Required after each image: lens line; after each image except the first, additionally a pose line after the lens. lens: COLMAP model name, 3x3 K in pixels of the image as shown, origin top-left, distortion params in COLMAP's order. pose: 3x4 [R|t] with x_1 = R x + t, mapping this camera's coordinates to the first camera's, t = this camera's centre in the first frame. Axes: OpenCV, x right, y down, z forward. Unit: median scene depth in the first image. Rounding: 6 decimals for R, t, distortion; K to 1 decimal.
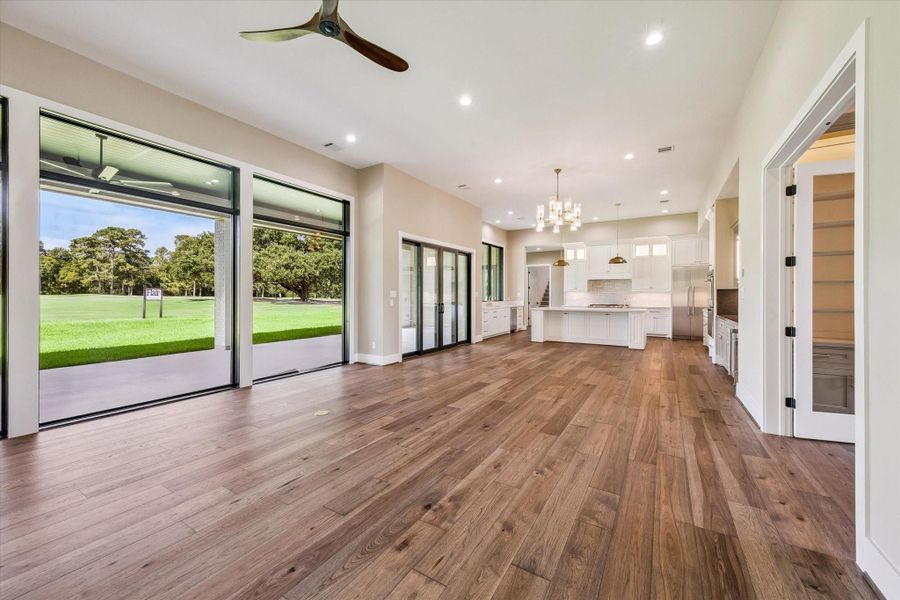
lens RADIAL K [[344.1, 0, 456.1], [0, 344.1, 295.6], [0, 0, 1]] dist [0.001139, 0.000101]
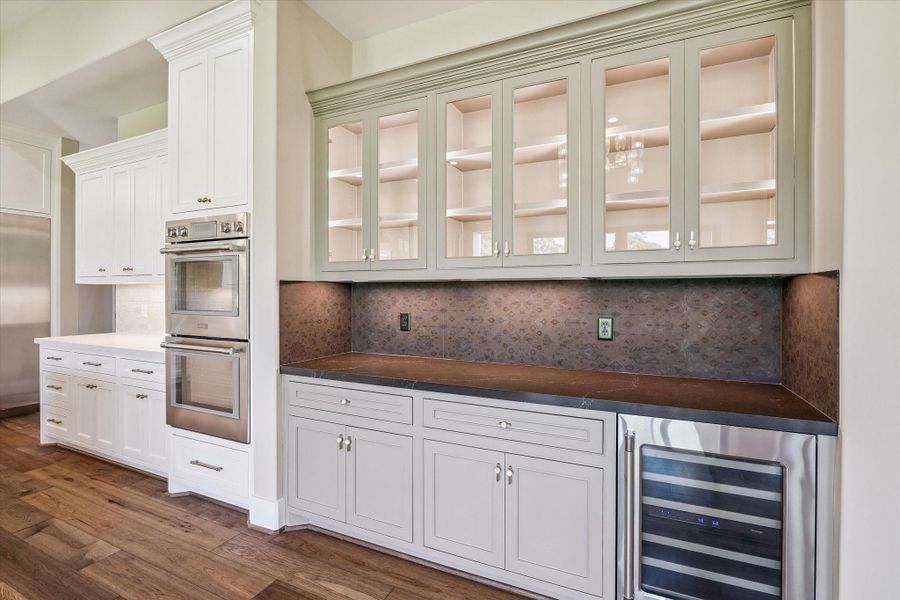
lens RADIAL K [[425.2, 0, 450.6], [0, 425.2, 293.1], [0, 0, 1]] dist [-0.013288, -0.000094]
pose [[-0.102124, -0.006343, 0.994751, 0.218590], [-0.000575, 0.999980, 0.006318, -0.005748], [-0.994771, 0.000073, -0.102126, 0.520317]]
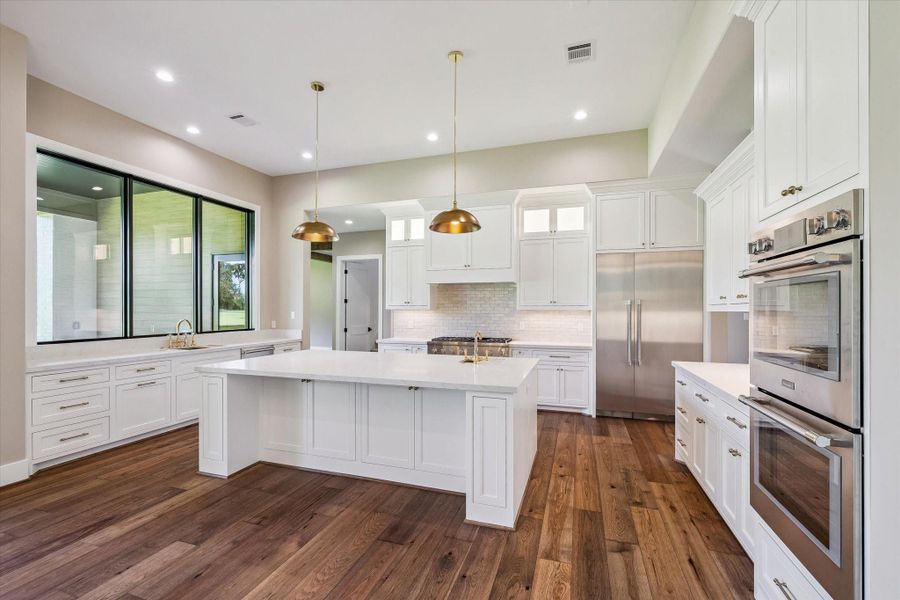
lens RADIAL K [[391.6, 0, 450.5], [0, 391.6, 308.8], [0, 0, 1]] dist [-0.000078, -0.000064]
pose [[0.974740, -0.000908, 0.223341, 0.315623], [0.001233, 0.999998, -0.001313, -0.013164], [-0.223340, 0.001556, 0.974739, 0.522522]]
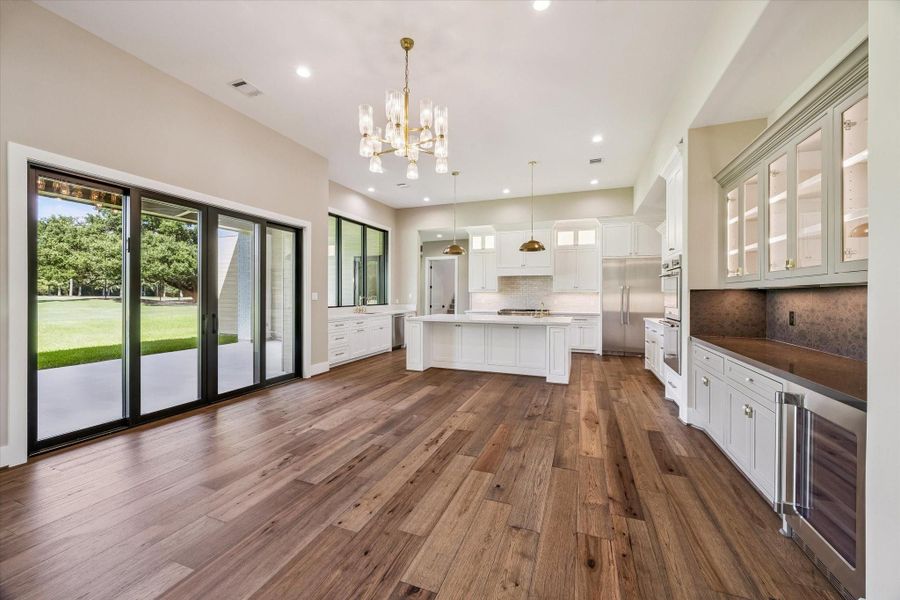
lens RADIAL K [[344.1, 0, 456.1], [0, 344.1, 295.6], [0, 0, 1]] dist [0.001139, 0.000101]
pose [[0.982098, 0.000915, 0.188369, 0.164096], [-0.000995, 0.999999, 0.000331, -0.004801], [-0.188369, -0.000513, 0.982098, 0.306532]]
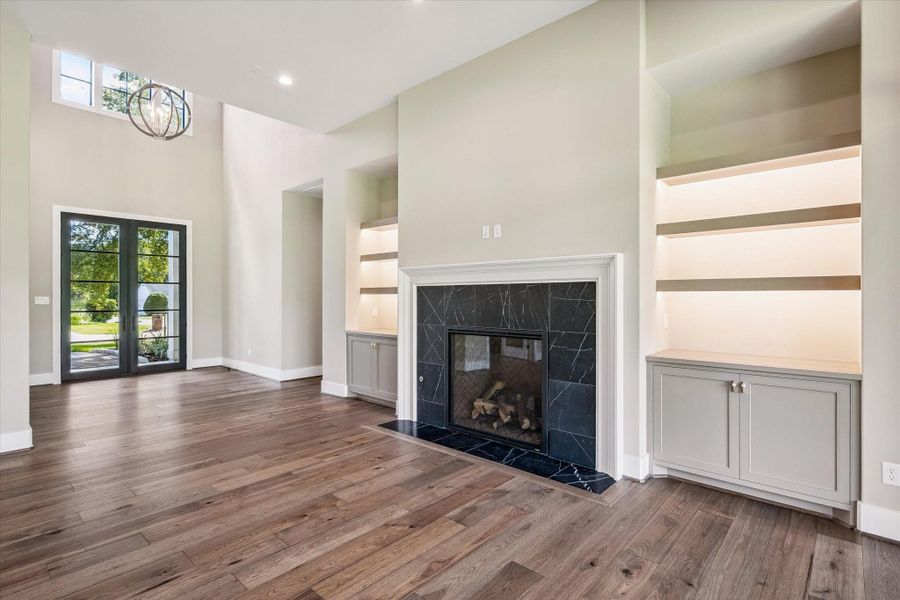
lens RADIAL K [[444.4, 0, 450.0], [0, 444.4, 300.0], [0, 0, 1]] dist [-0.001661, -0.000339]
pose [[-0.982123, -0.002841, 0.188221, -0.261878], [-0.001854, 0.999984, 0.005418, -0.006872], [-0.188233, 0.004972, -0.982112, 0.378587]]
